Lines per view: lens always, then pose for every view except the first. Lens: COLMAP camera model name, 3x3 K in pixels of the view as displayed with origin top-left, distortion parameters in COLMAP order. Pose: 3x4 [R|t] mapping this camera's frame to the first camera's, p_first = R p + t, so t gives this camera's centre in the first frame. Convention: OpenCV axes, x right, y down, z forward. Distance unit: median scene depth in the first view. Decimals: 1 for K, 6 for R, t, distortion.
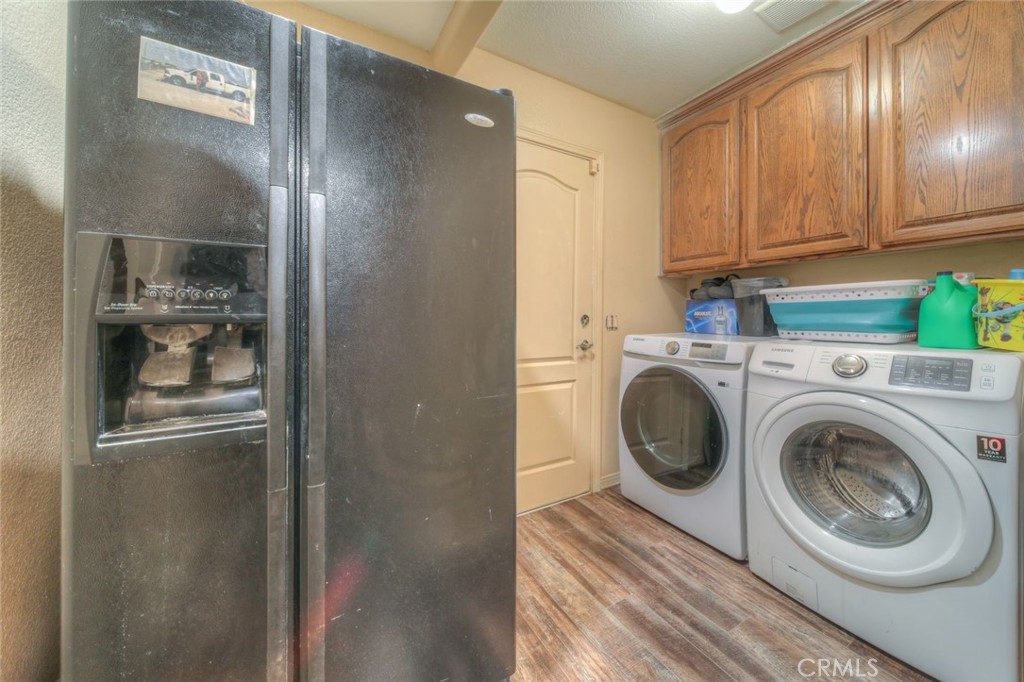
lens RADIAL K [[367.0, 0, 520.3], [0, 367.0, 318.2], [0, 0, 1]] dist [0.002537, -0.000093]
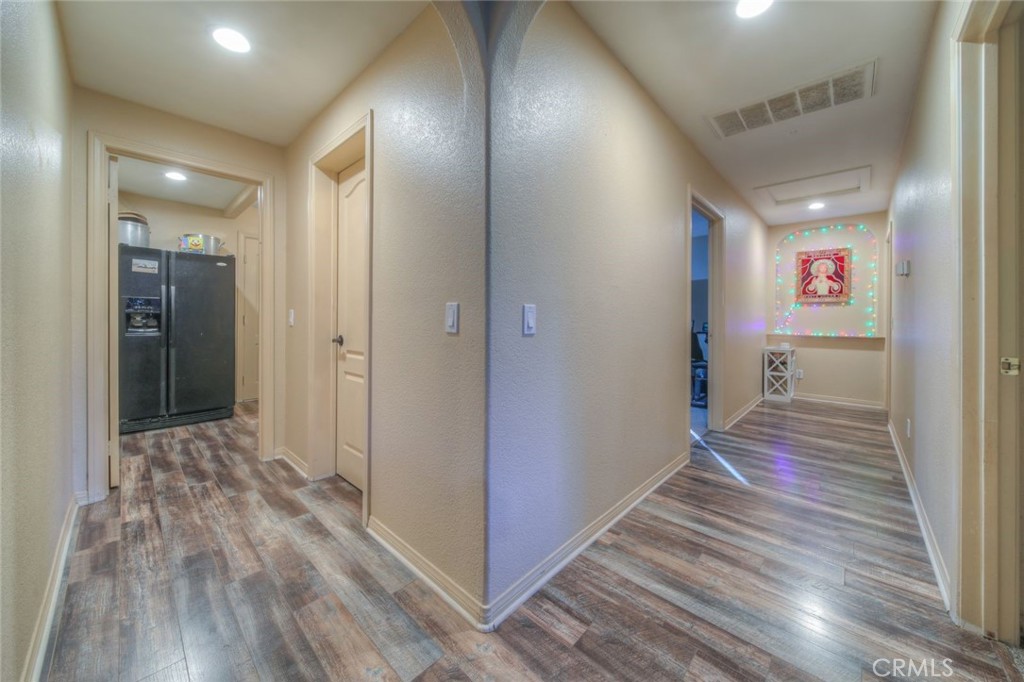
lens RADIAL K [[367.0, 0, 521.0], [0, 367.0, 318.9], [0, 0, 1]] dist [0.002537, -0.000093]
pose [[0.958851, 0.004877, 0.283868, 2.501469], [-0.006443, 0.999969, 0.004584, 0.024523], [-0.283836, -0.006224, 0.958853, -5.014543]]
